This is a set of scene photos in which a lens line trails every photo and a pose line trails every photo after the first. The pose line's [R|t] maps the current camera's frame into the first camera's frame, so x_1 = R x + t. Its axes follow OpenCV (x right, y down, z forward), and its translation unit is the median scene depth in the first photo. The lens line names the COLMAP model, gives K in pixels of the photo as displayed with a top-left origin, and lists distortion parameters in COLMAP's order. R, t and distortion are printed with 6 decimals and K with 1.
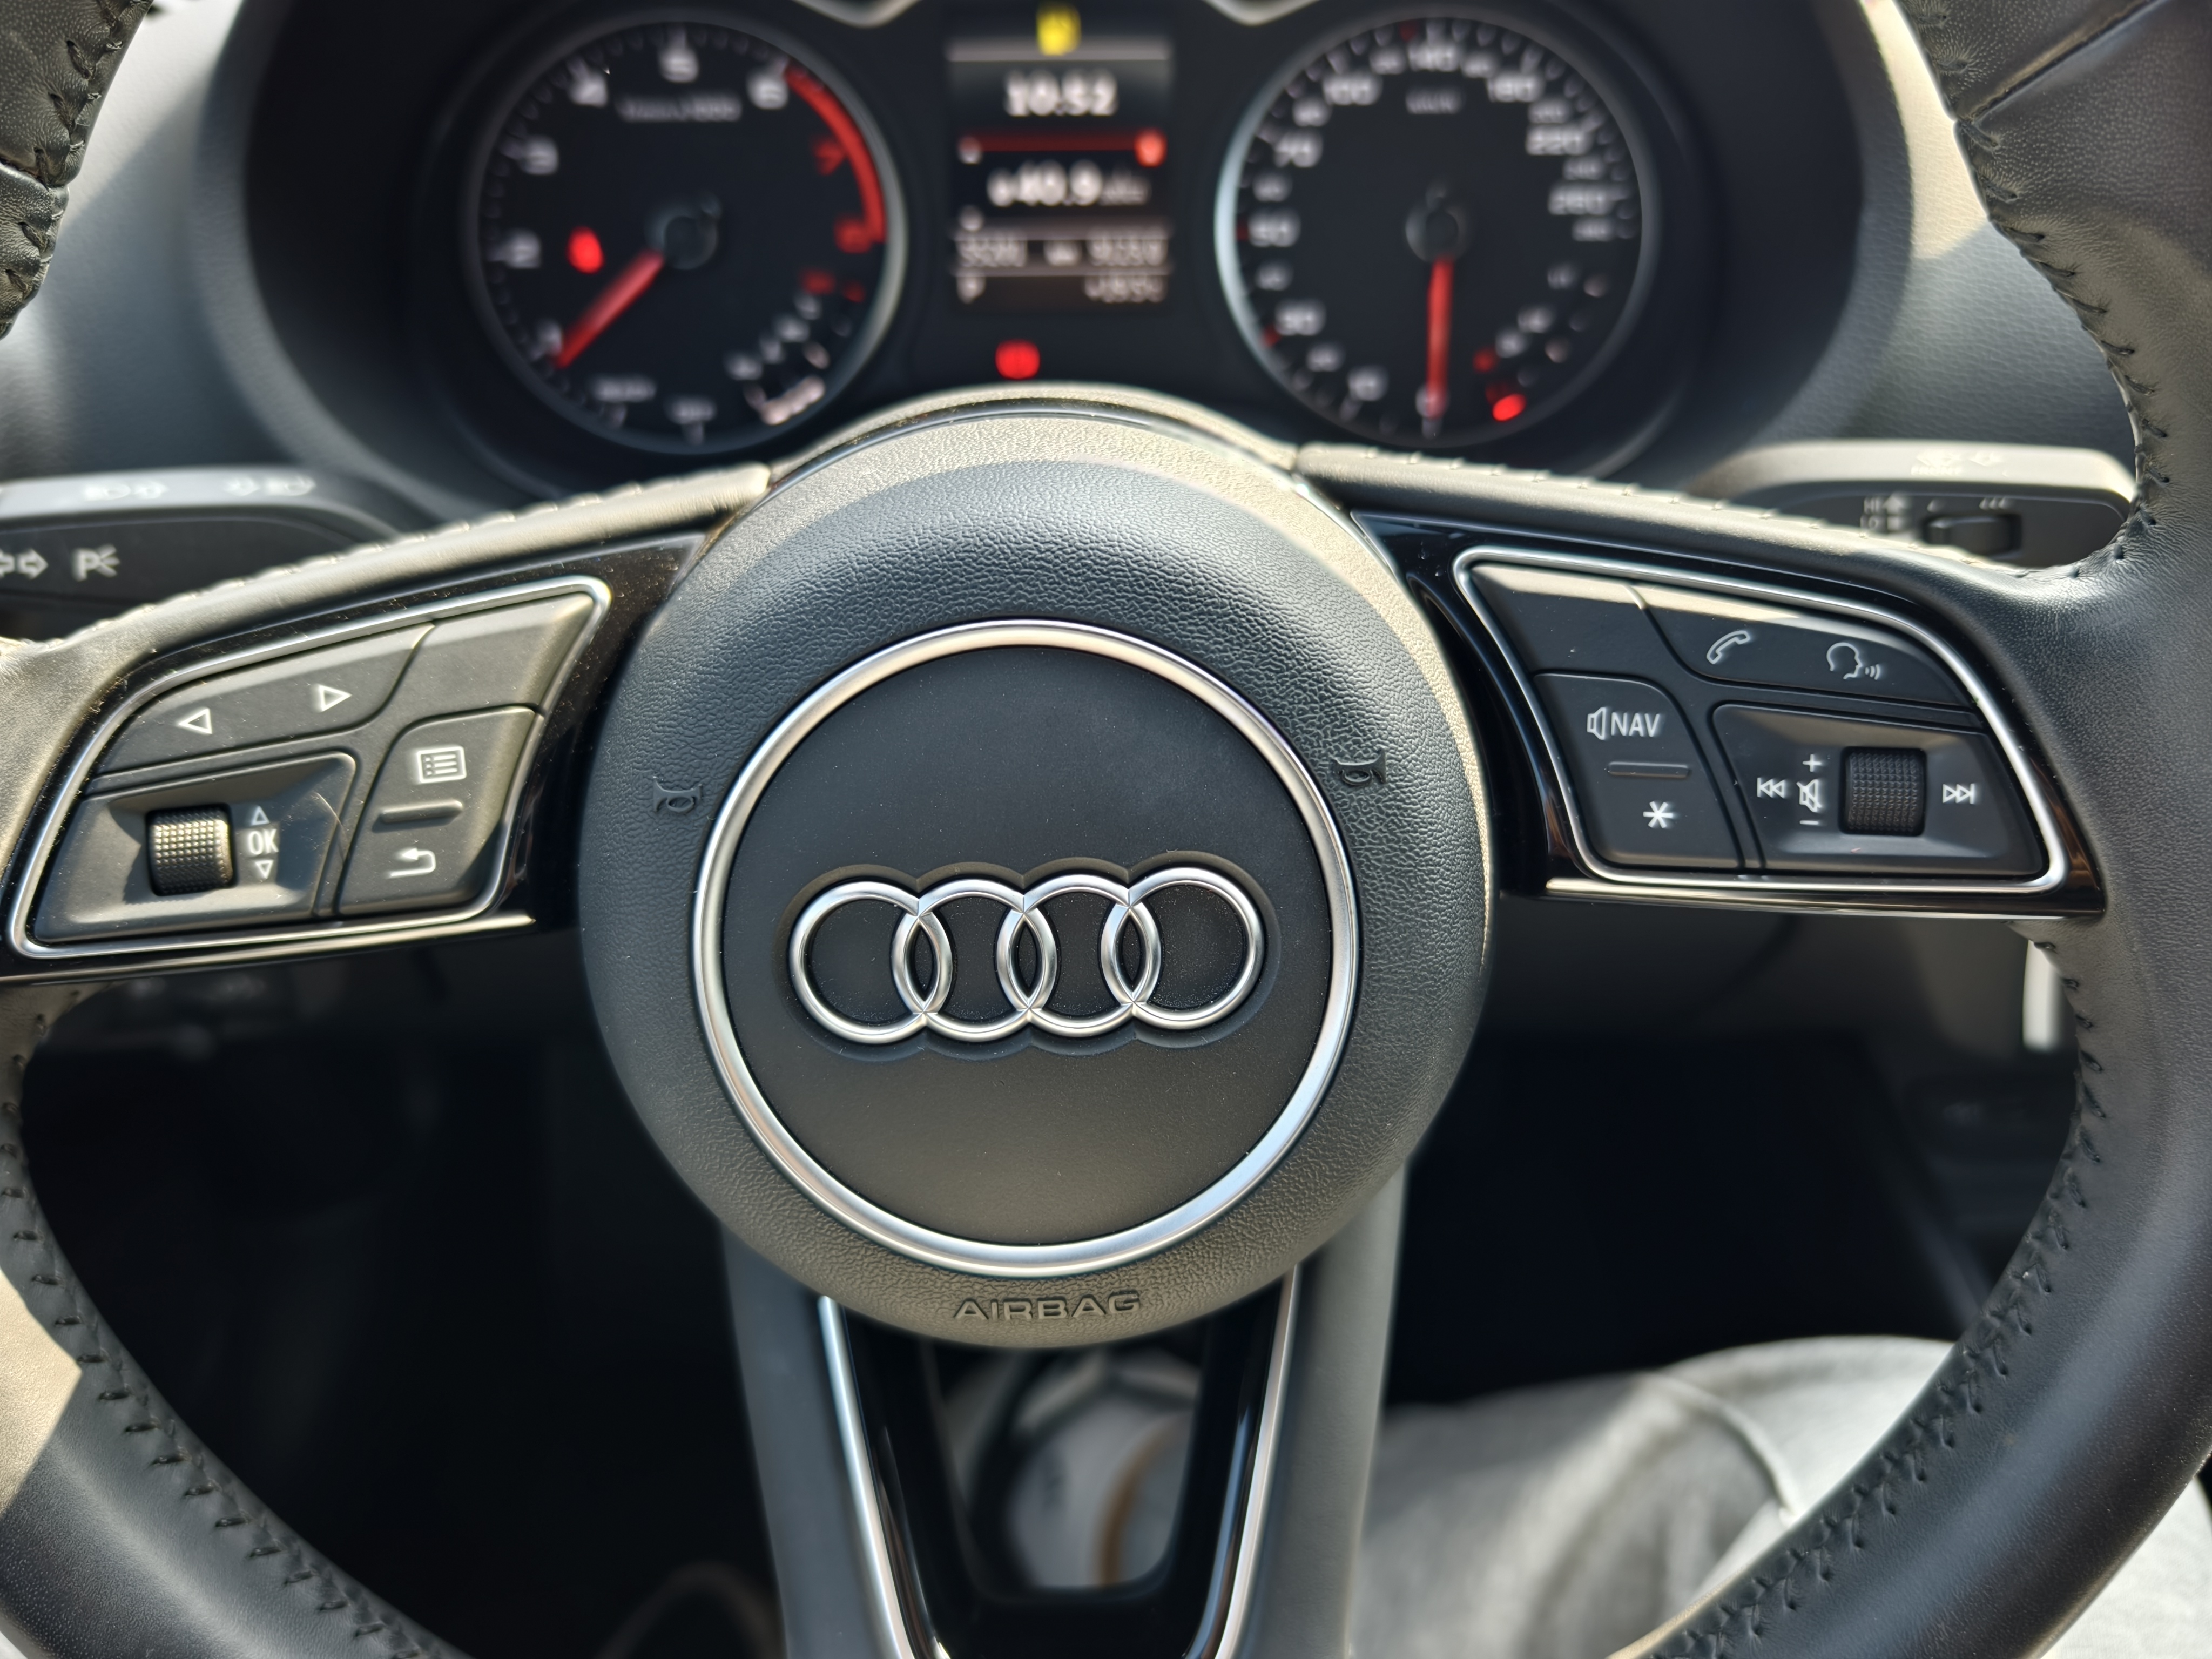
lens RADIAL K [[1887.9, 0, 1126.8], [0, 1887.9, 808.7], [0, 0, 1]] dist [-0.058887, 0.006024]
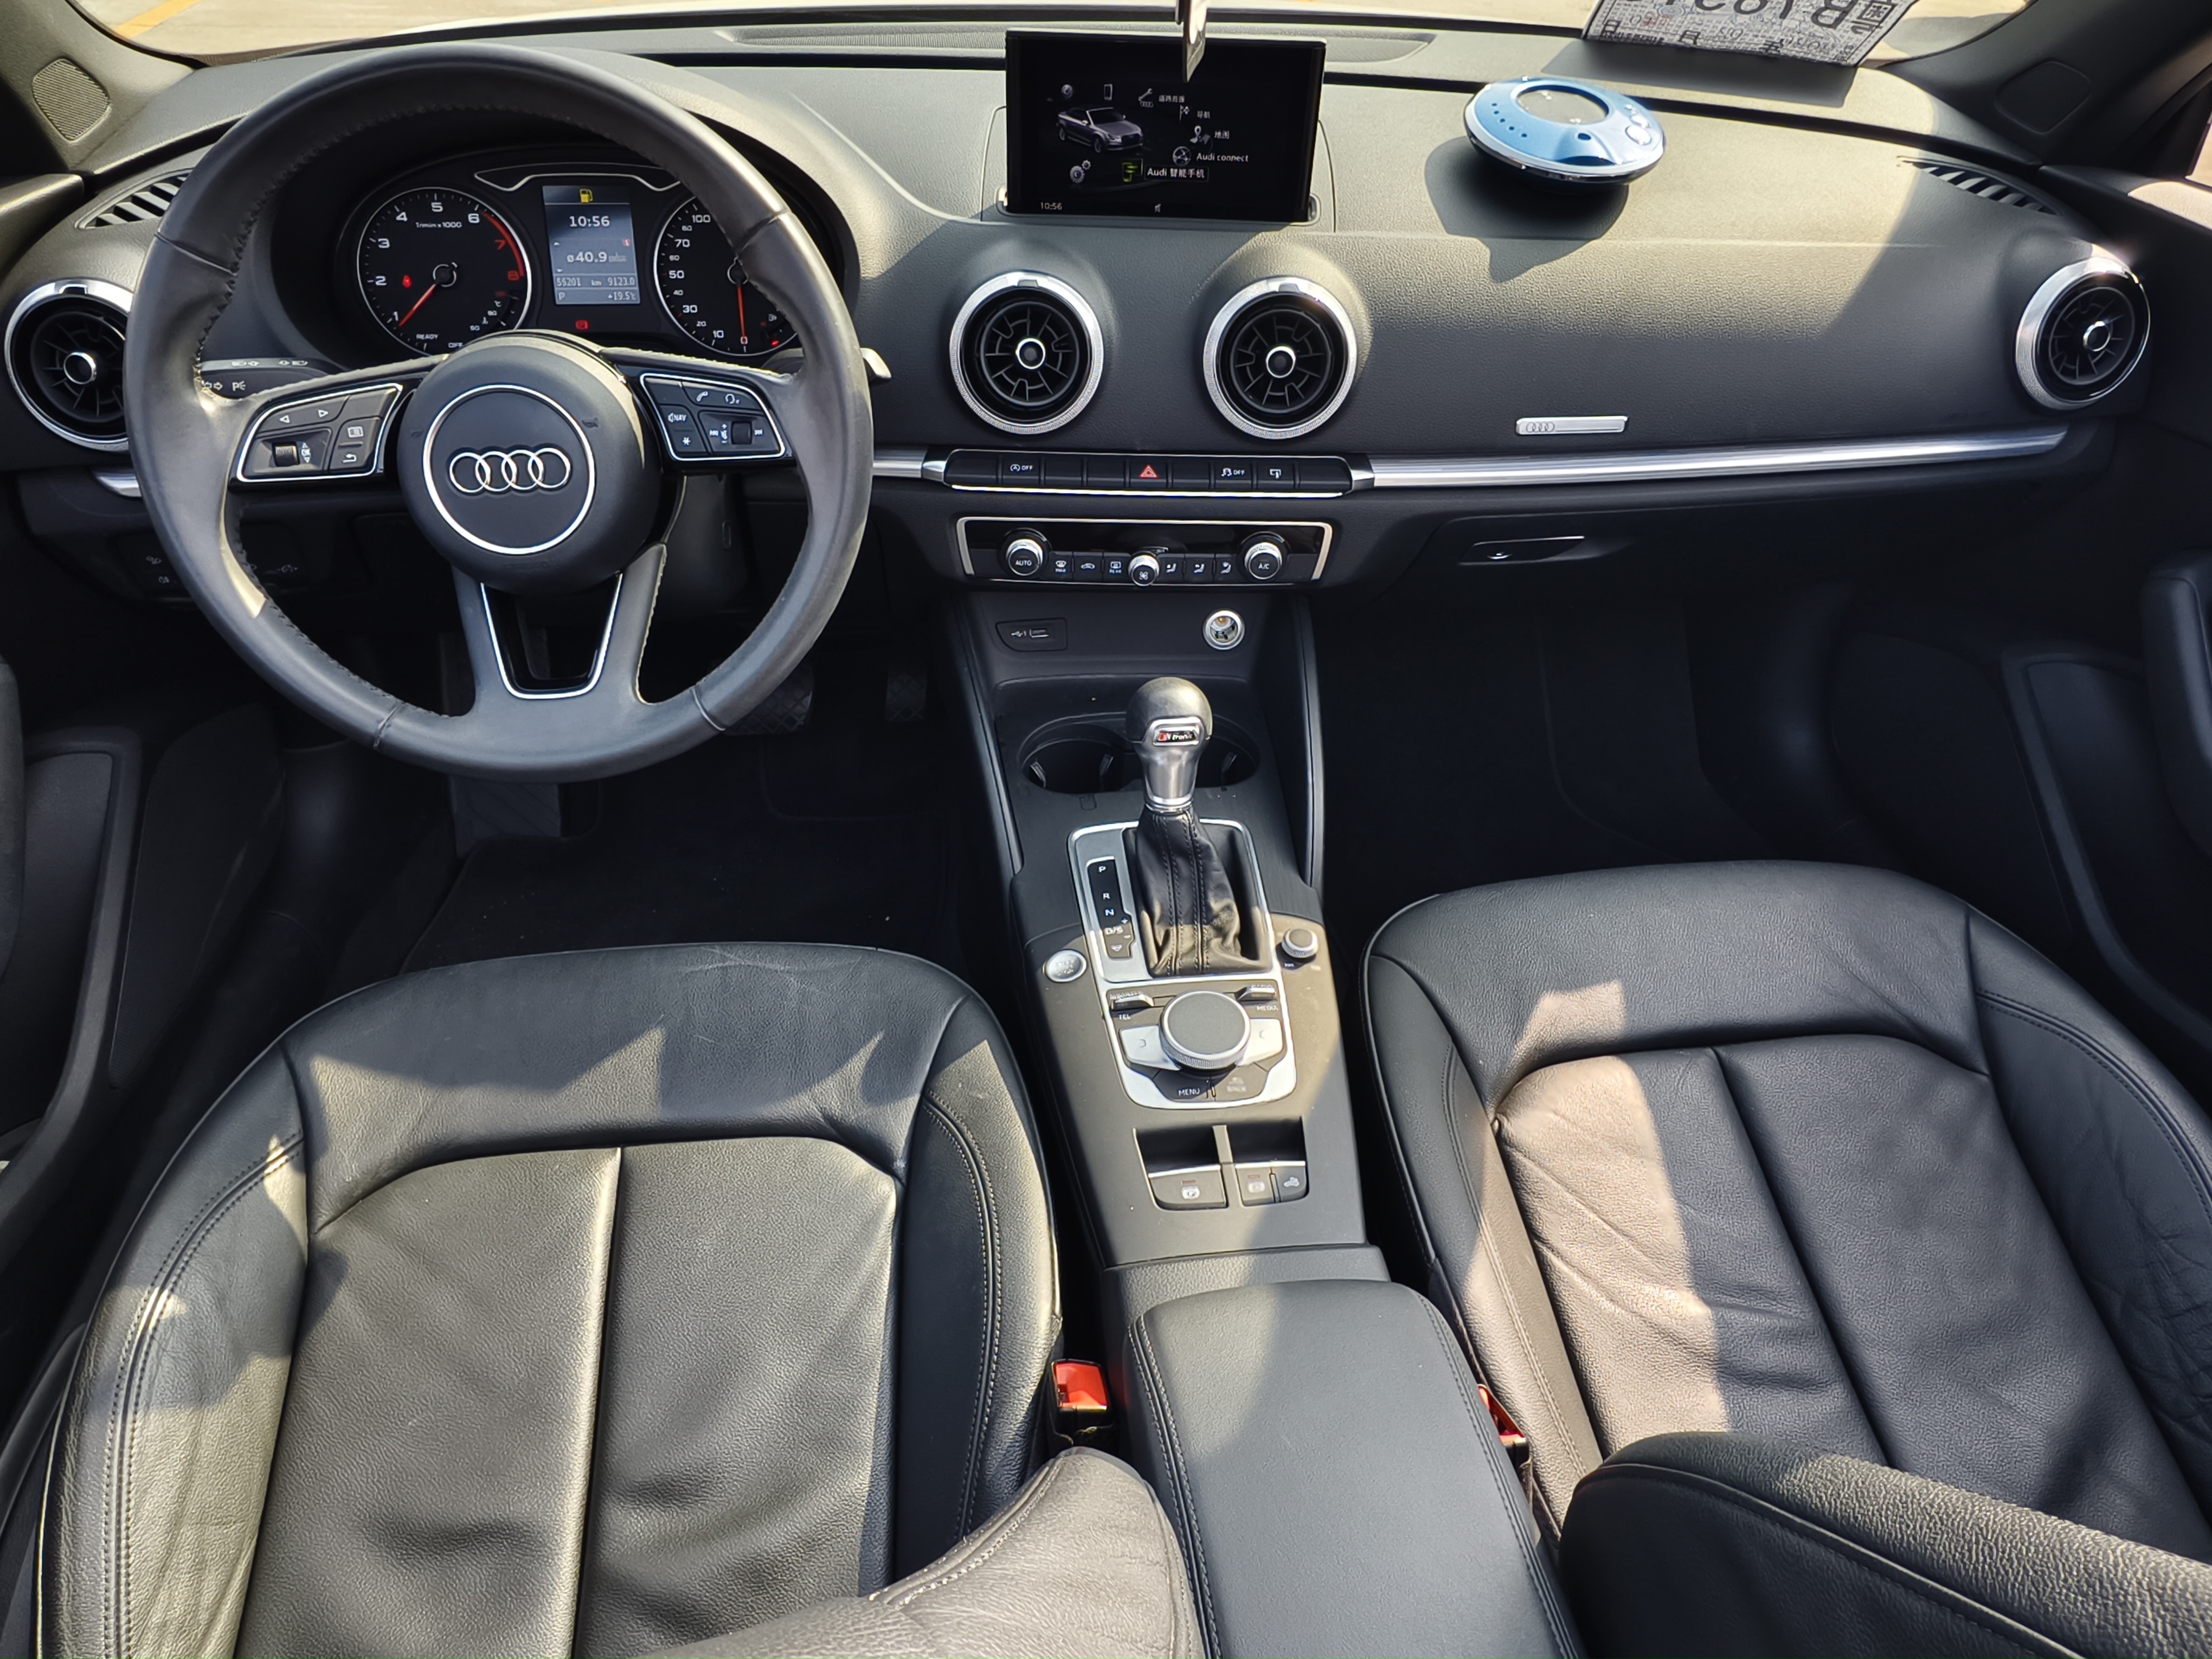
lens RADIAL K [[1427.2, 0, 1106.0], [0, 1427.2, 829.5], [0, 0, 1]] dist [-0.001573, -0.001733]
pose [[0.993810, -0.038689, 0.104142, 0.447140], [0.028381, 0.994712, 0.098703, 0.296530], [-0.107410, -0.095137, 0.989653, -1.155160]]
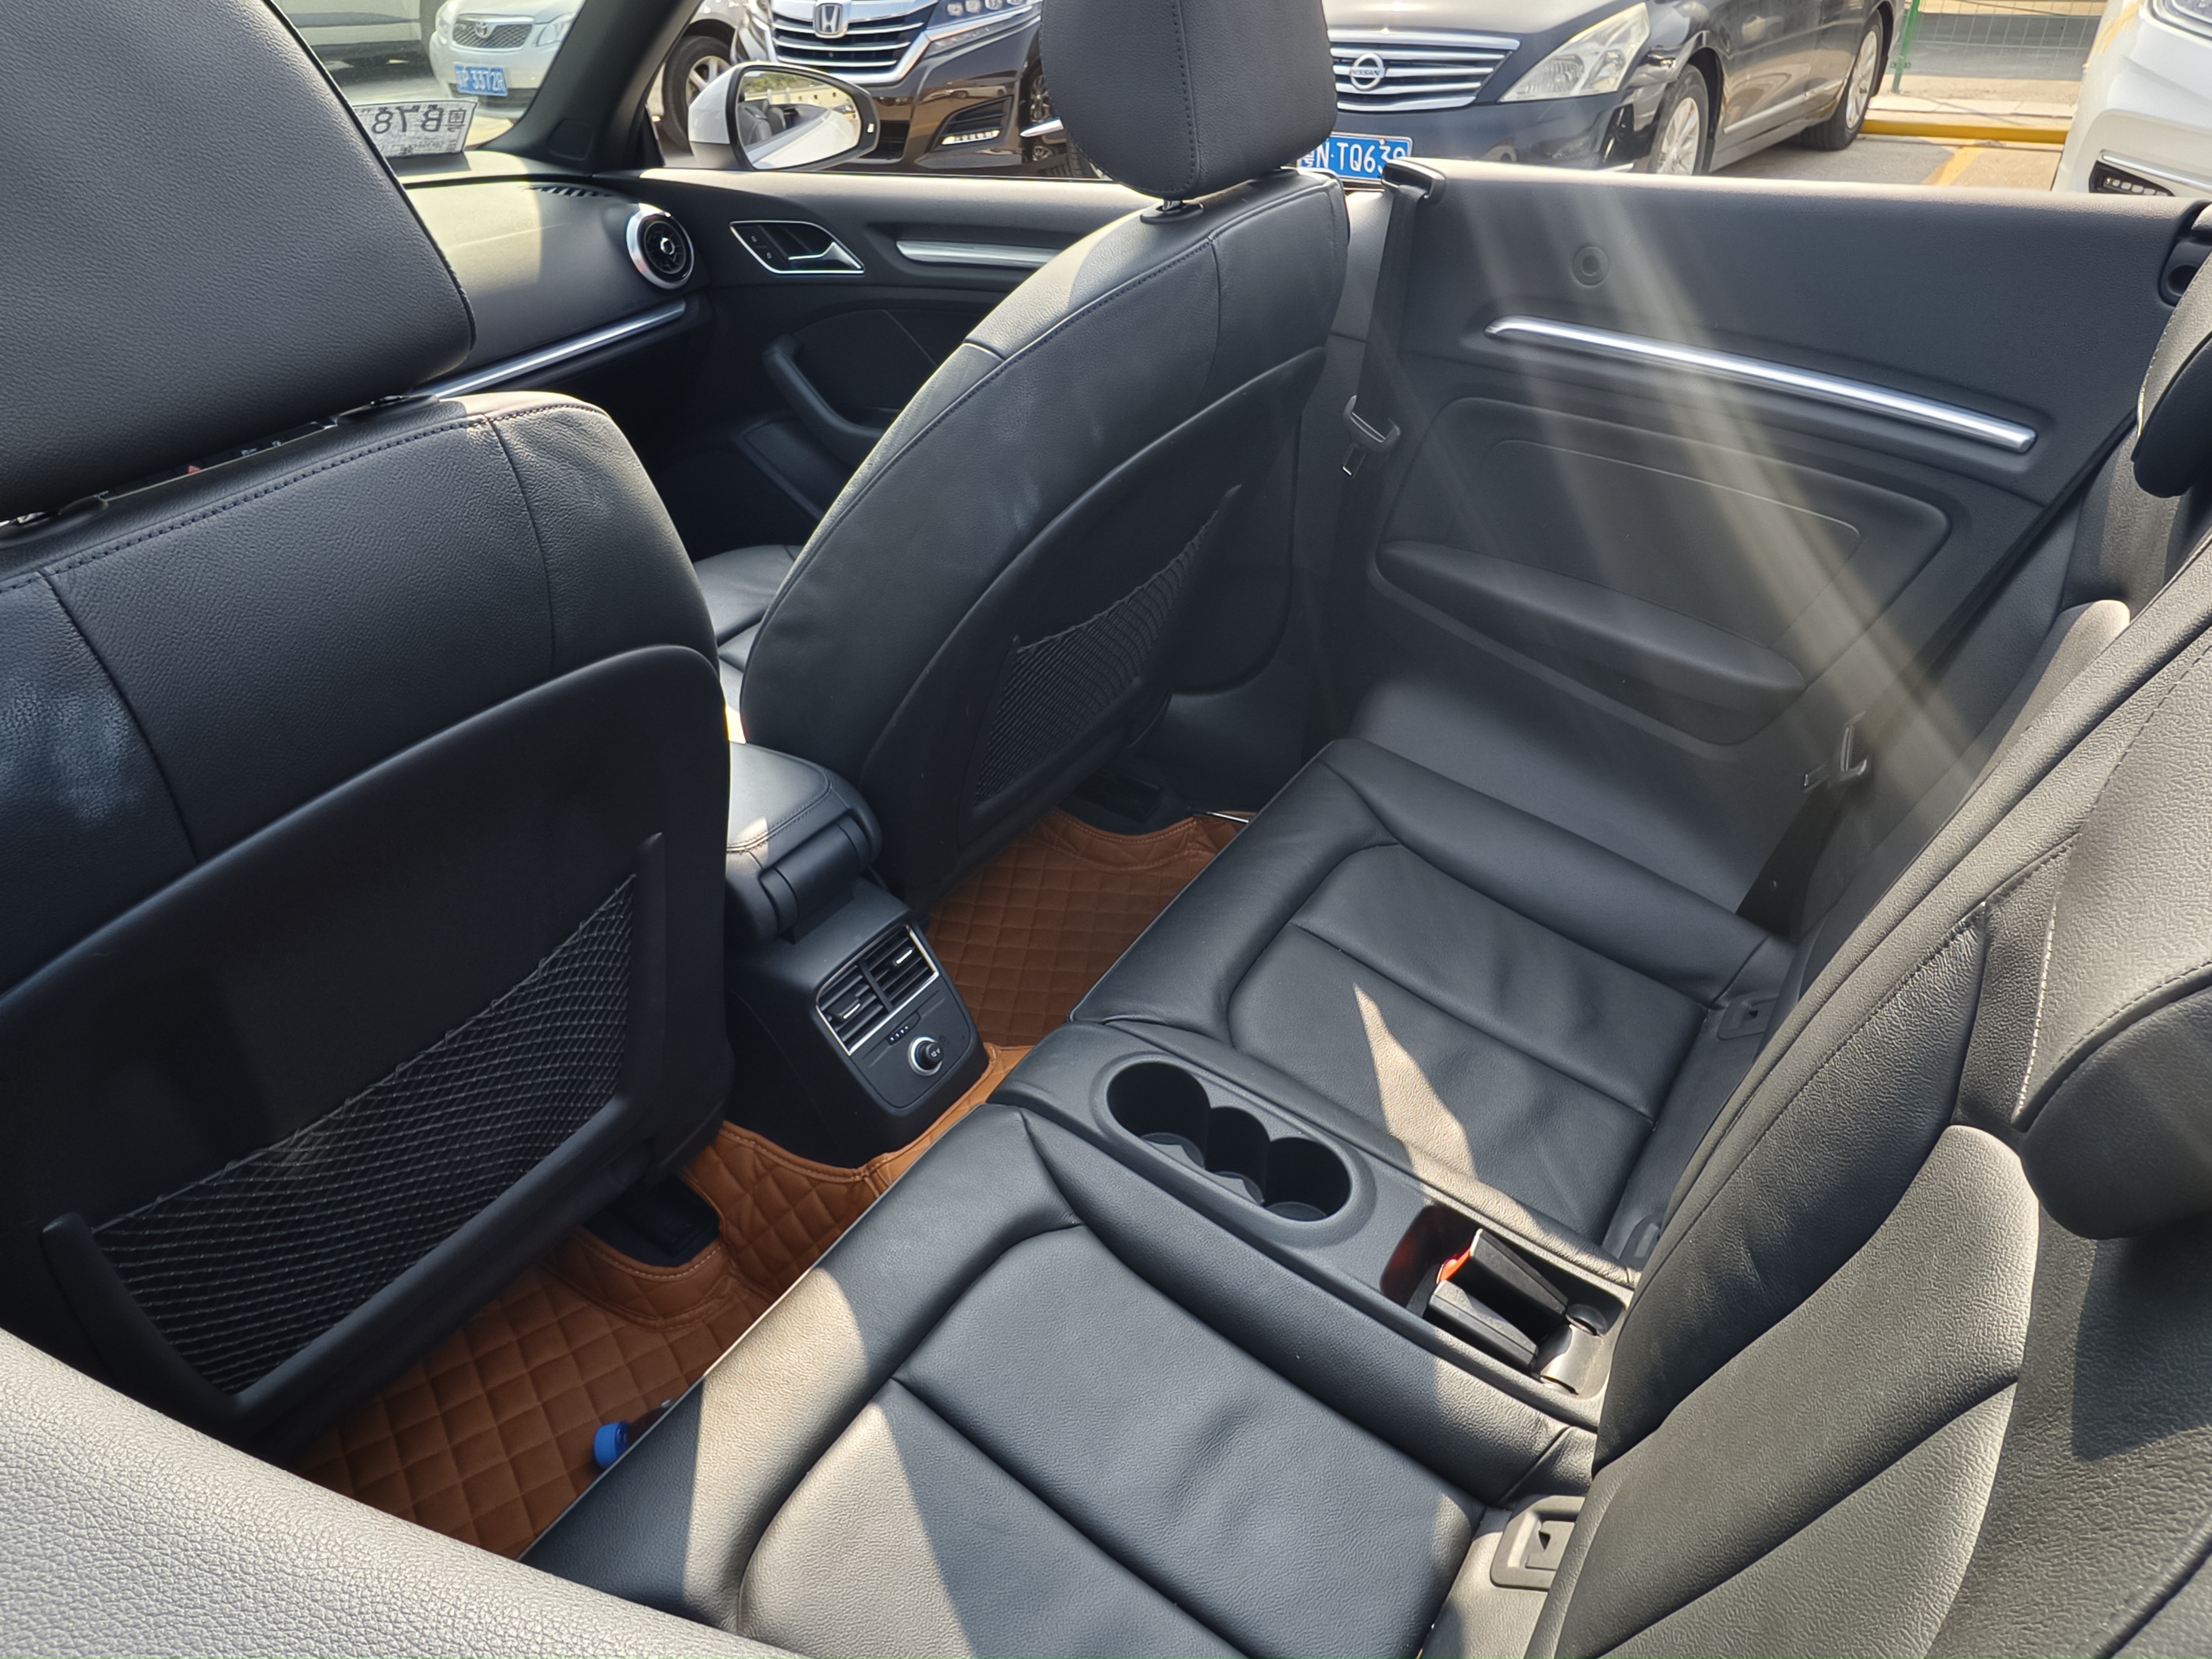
lens RADIAL K [[1427.2, 0, 1106.0], [0, 1427.2, 829.5], [0, 0, 1]] dist [-0.001573, -0.001733]
pose [[0.547924, -0.476801, 0.687342, -0.657672], [0.483771, 0.850934, 0.204638, 0.960703], [-0.682455, 0.220391, 0.696910, -2.373157]]
